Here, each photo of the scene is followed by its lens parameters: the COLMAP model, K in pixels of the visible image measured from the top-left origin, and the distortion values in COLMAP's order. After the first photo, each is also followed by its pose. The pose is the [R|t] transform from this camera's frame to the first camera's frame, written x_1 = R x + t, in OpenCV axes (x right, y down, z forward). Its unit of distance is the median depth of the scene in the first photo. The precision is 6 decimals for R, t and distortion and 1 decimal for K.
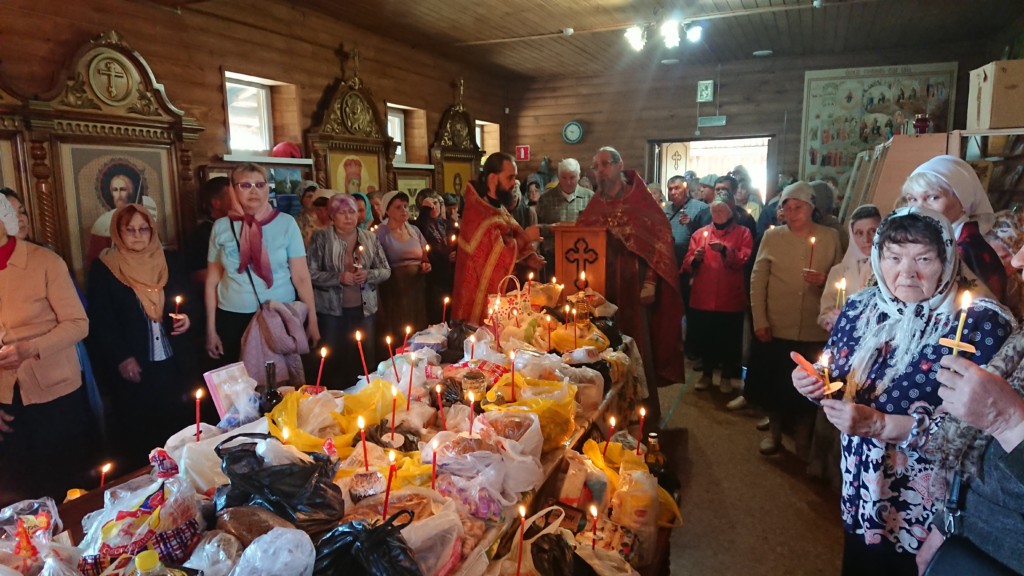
lens RADIAL K [[683.6, 0, 512.0], [0, 683.6, 288.0], [0, 0, 1]] dist [0.202200, -0.259601]
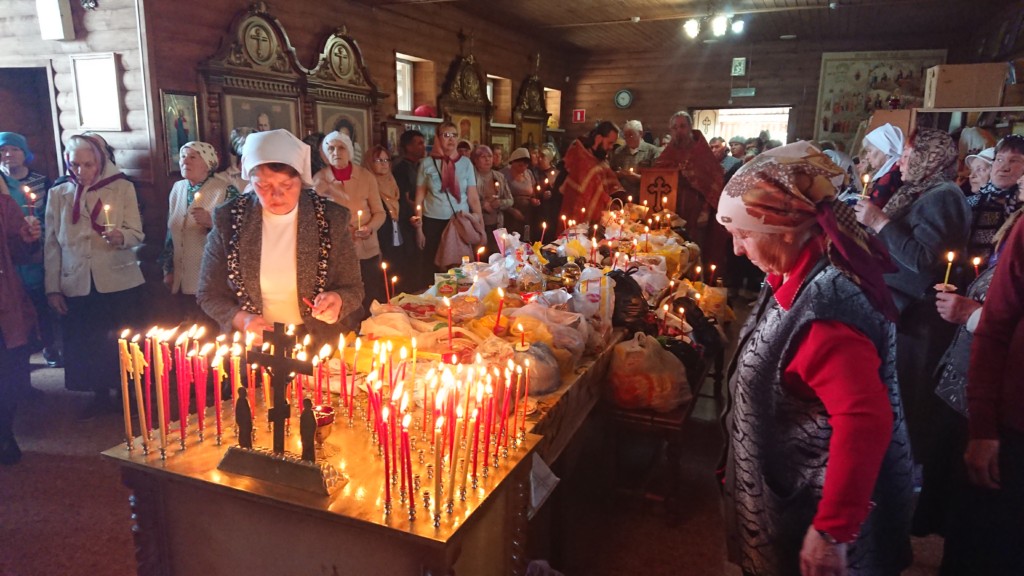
lens RADIAL K [[683.6, 0, 512.0], [0, 683.6, 288.0], [0, 0, 1]] dist [0.202200, -0.259601]
pose [[0.999573, 0.027425, -0.010082, -0.105763], [-0.026866, 0.998291, 0.051894, 0.052822], [0.011488, -0.051601, 0.998602, -0.268828]]
